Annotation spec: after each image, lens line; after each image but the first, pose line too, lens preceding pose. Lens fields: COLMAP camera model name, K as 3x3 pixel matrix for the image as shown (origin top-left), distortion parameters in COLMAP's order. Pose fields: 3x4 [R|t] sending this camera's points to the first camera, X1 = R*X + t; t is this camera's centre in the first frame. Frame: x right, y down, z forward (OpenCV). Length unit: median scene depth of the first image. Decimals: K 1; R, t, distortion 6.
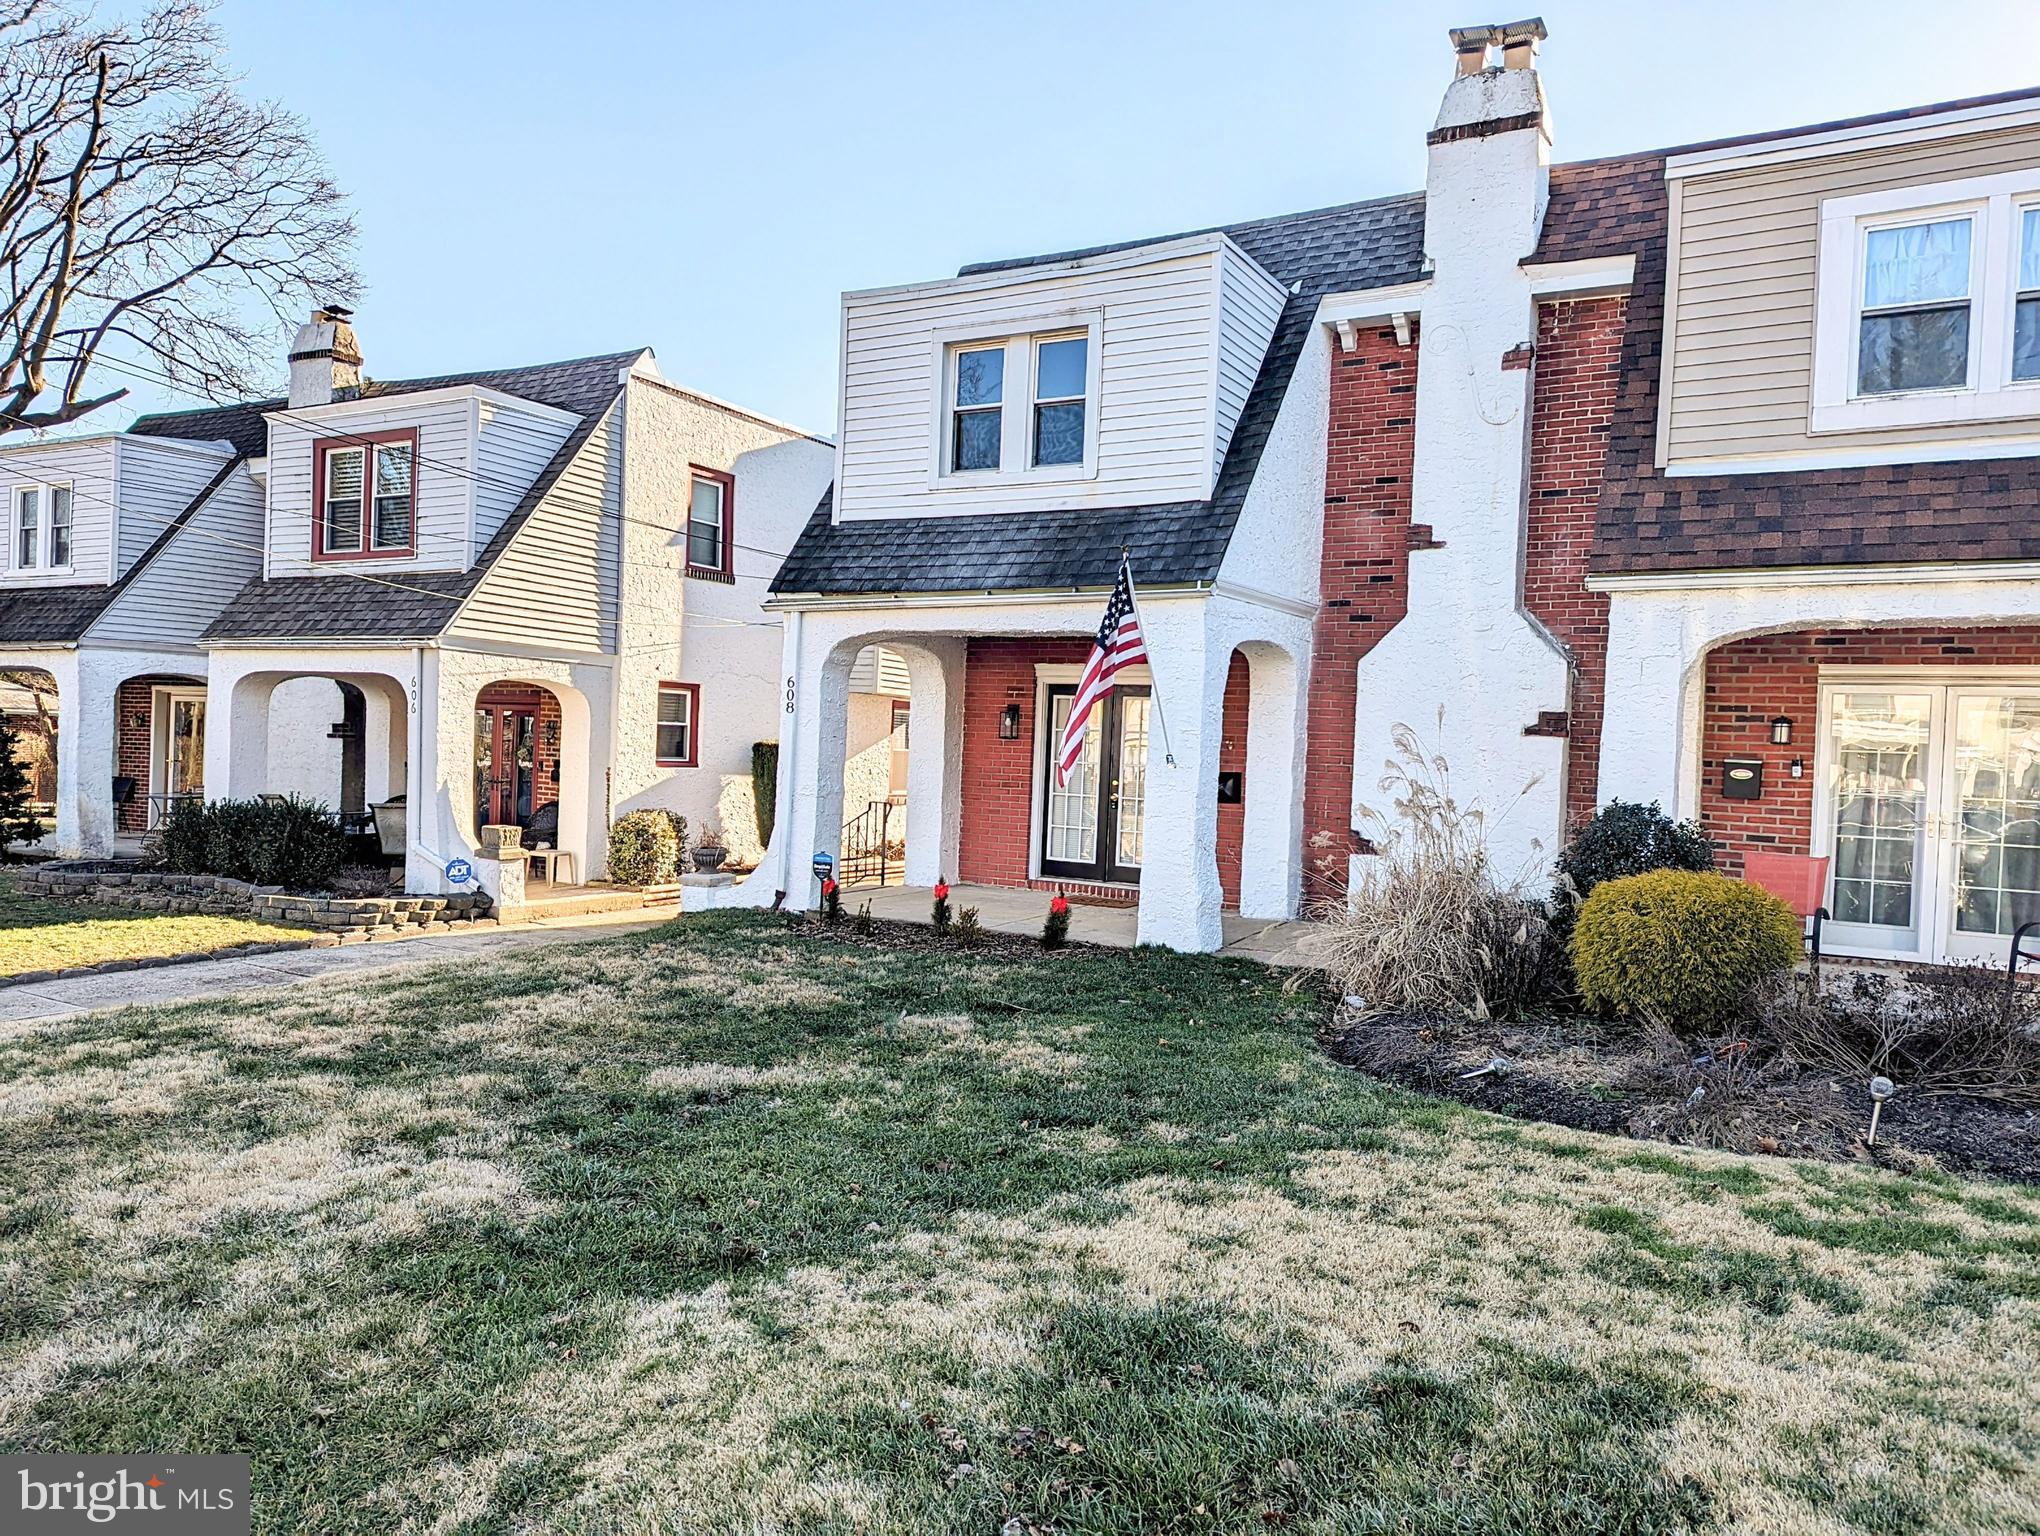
lens RADIAL K [[1425.8, 0, 989.3], [0, 1425.8, 770.5], [0, 0, 1]] dist [0.058023, -0.042223]
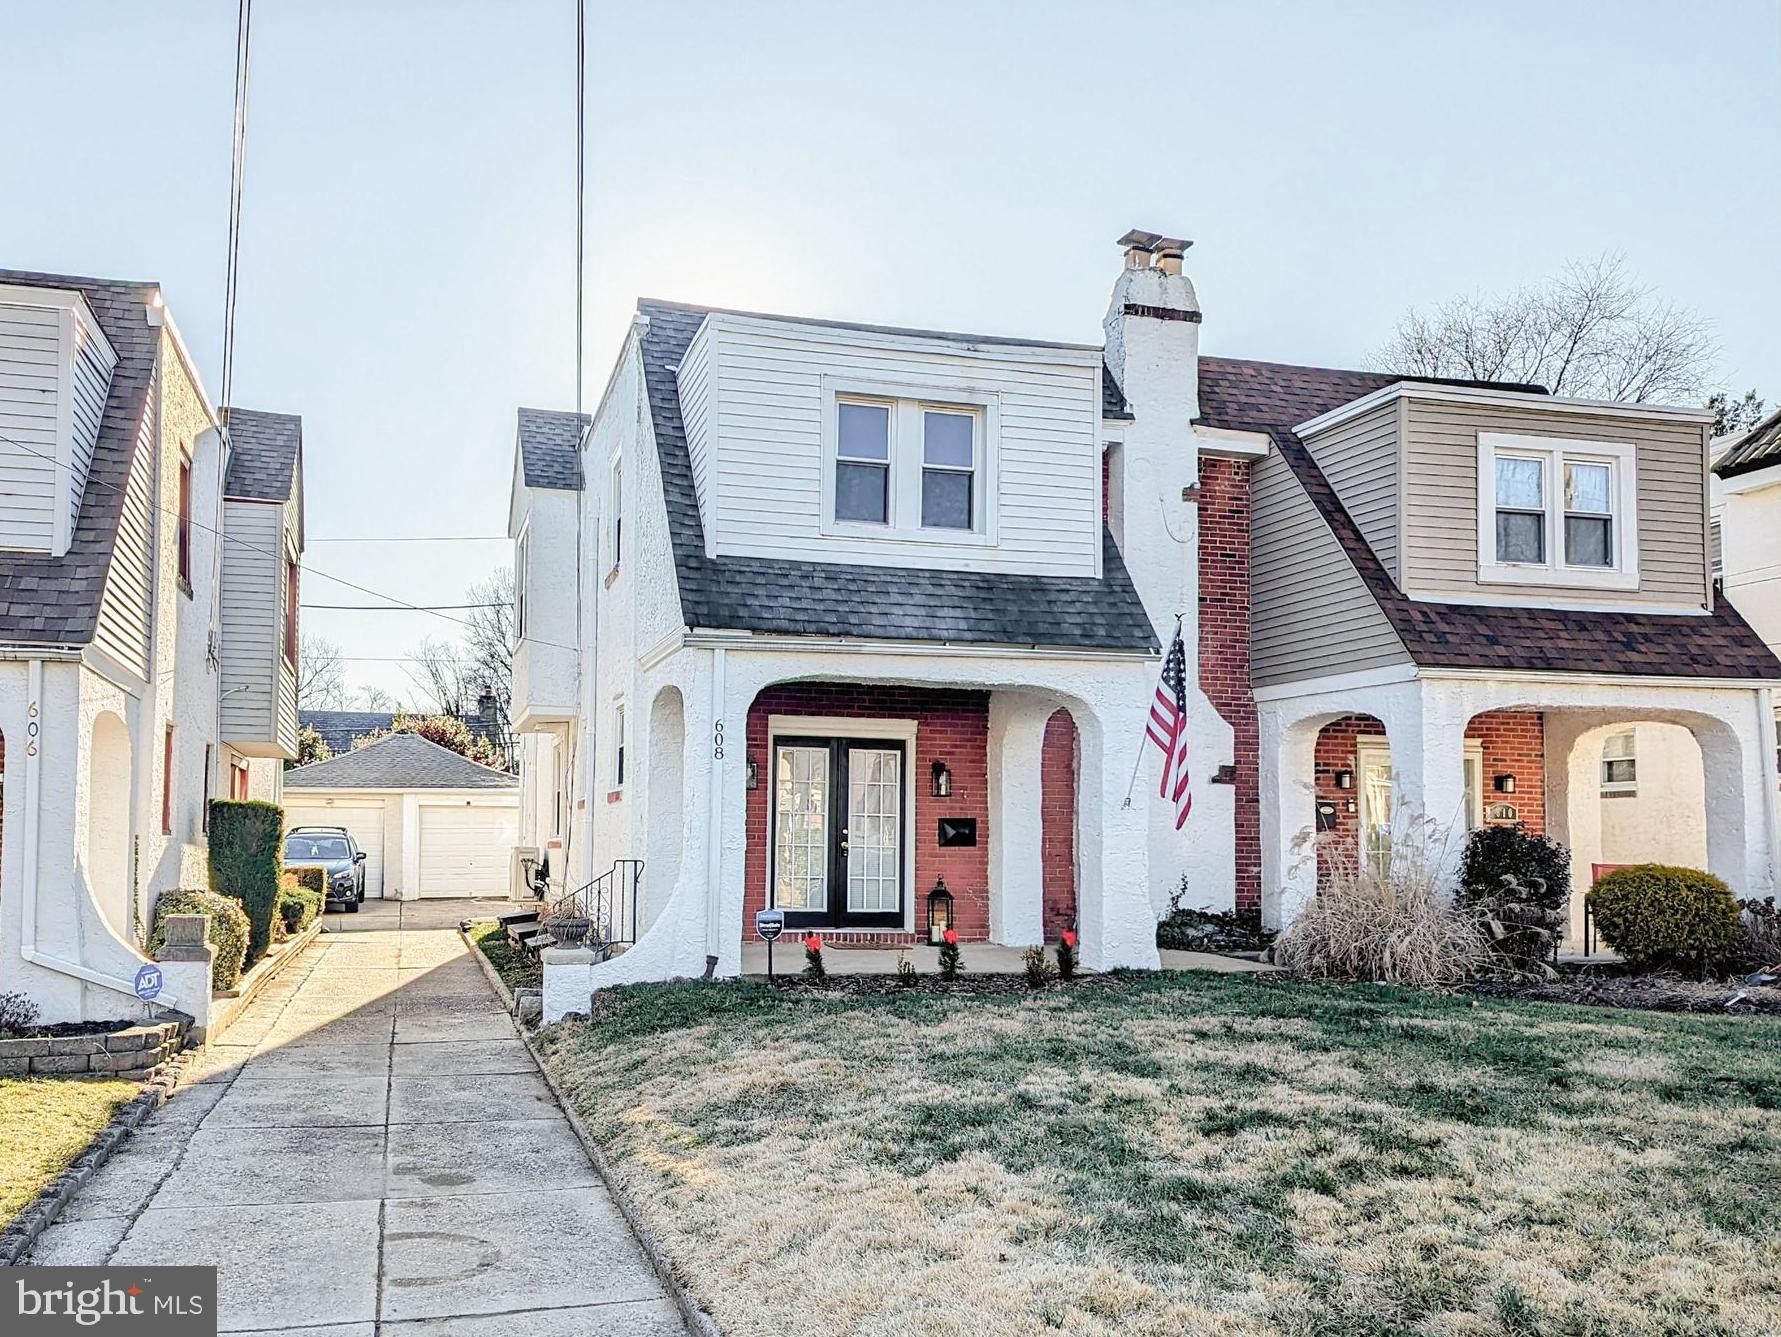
lens RADIAL K [[1404.4, 0, 750.6], [0, 1404.4, 771.7], [0, 0, 1]] dist [0.027656, -0.008637]
pose [[0.723566, 0.007239, 0.690217, -0.760241], [0.025905, 0.998956, -0.037634, 0.001727], [-0.689769, 0.045110, 0.722623, 0.350120]]
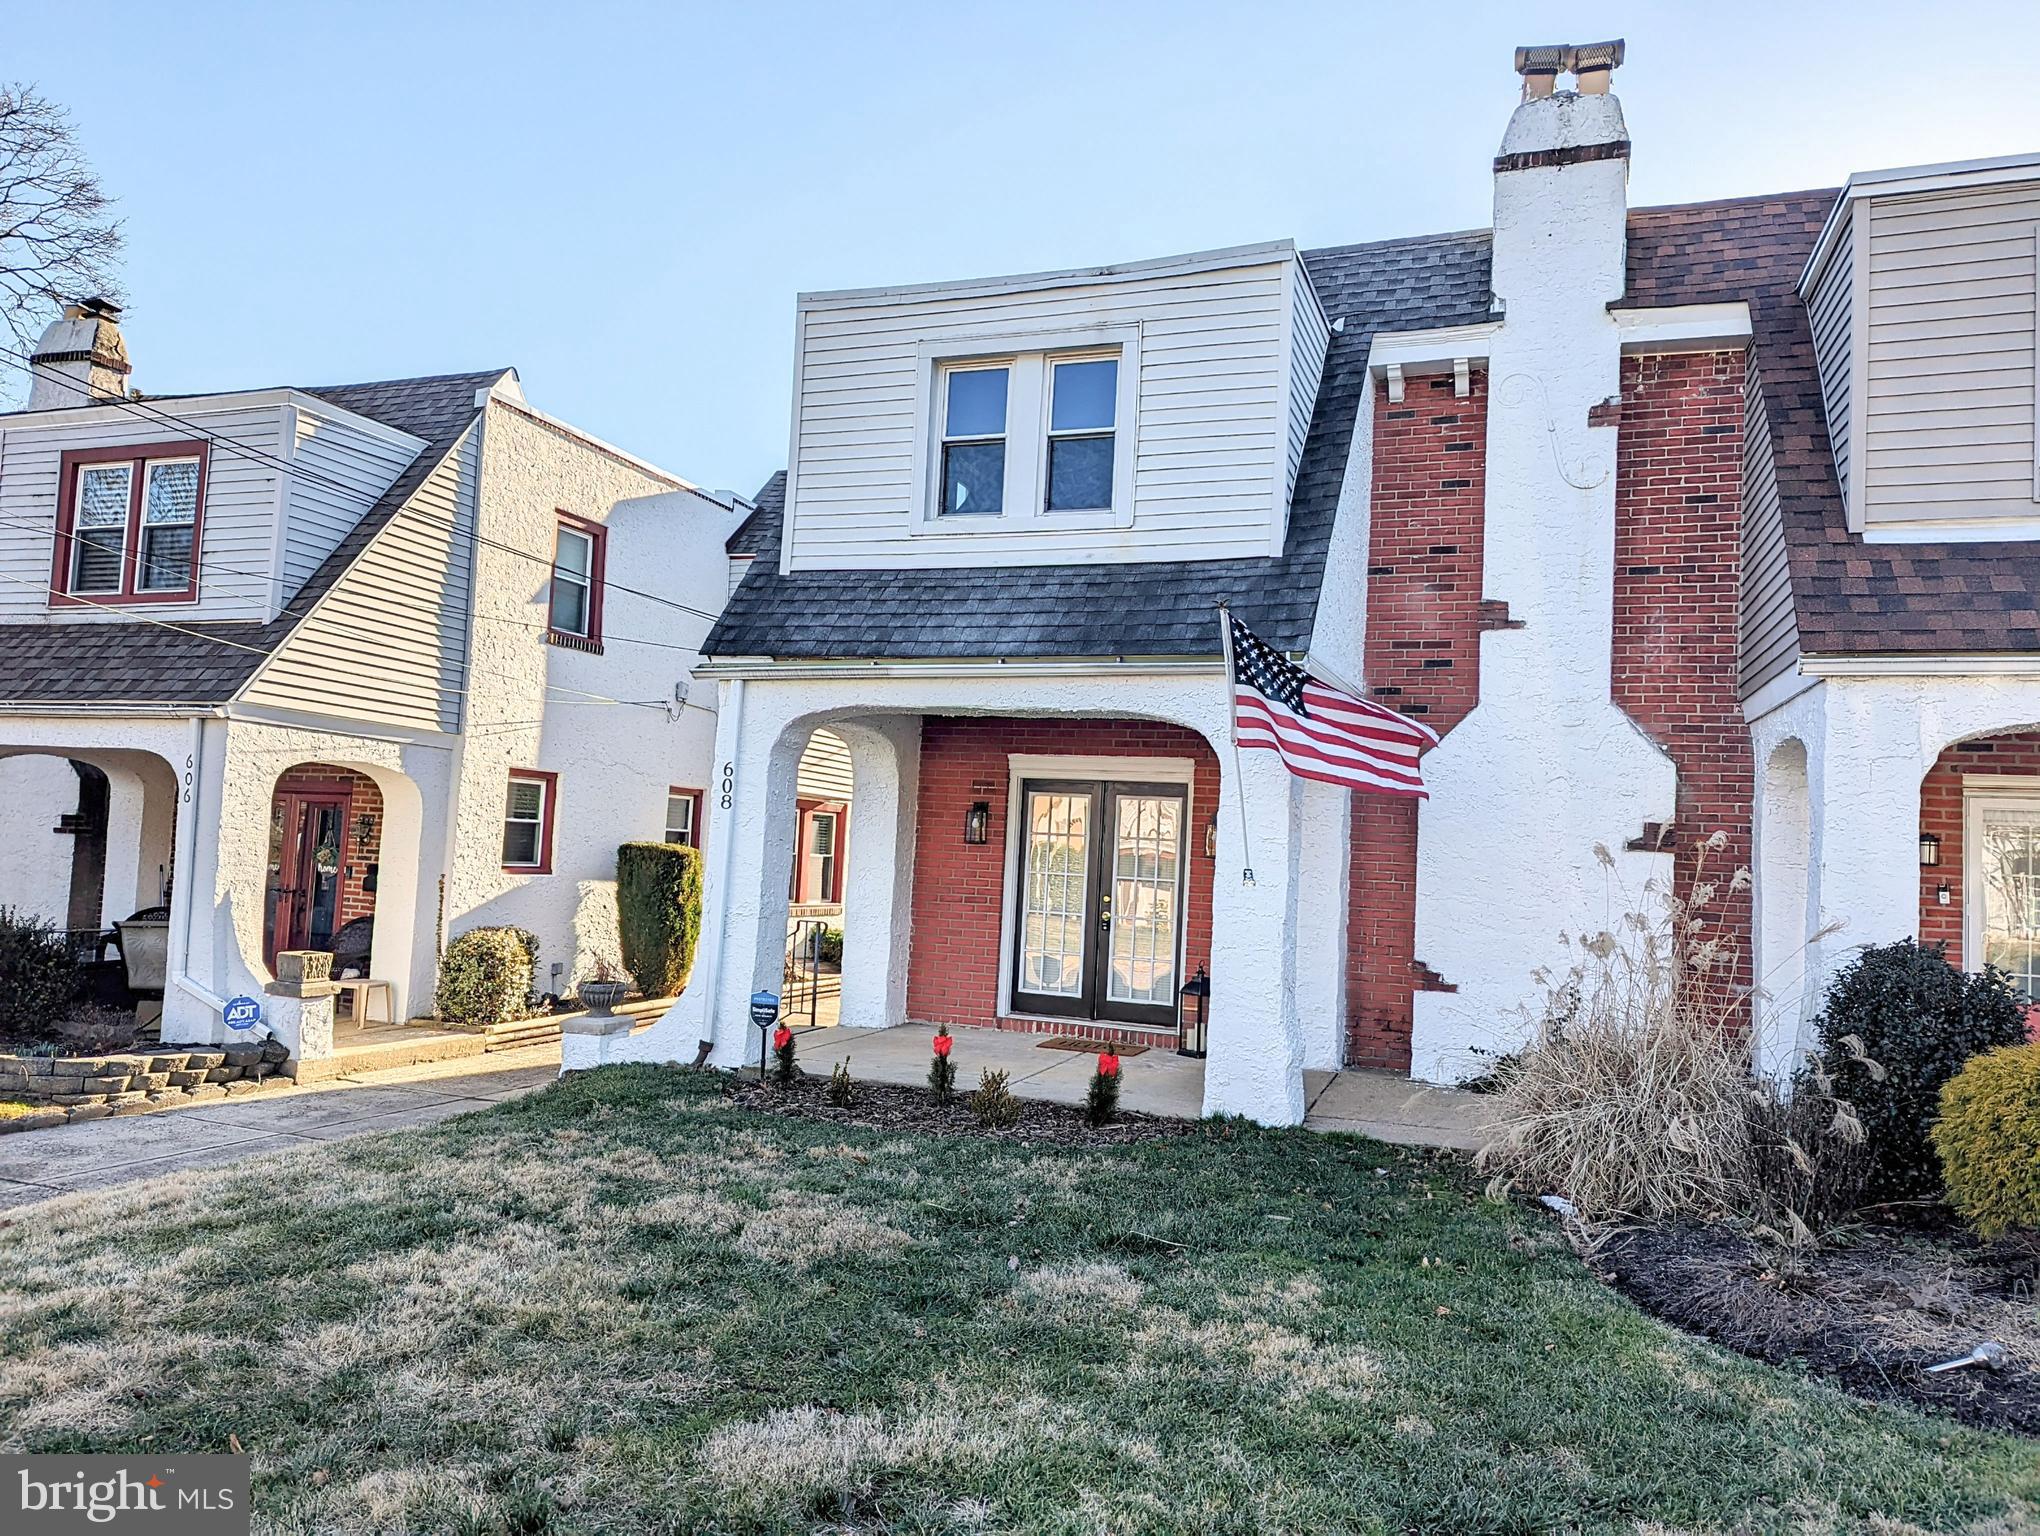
lens RADIAL K [[1425.8, 0, 1018.8], [0, 1425.8, 762.4], [0, 0, 1]] dist [0.058023, -0.042223]
pose [[0.986209, 0.021750, 0.164070, -0.113784], [-0.009051, 0.996932, -0.077748, -0.006731], [-0.165258, 0.075191, 0.983380, 0.212203]]
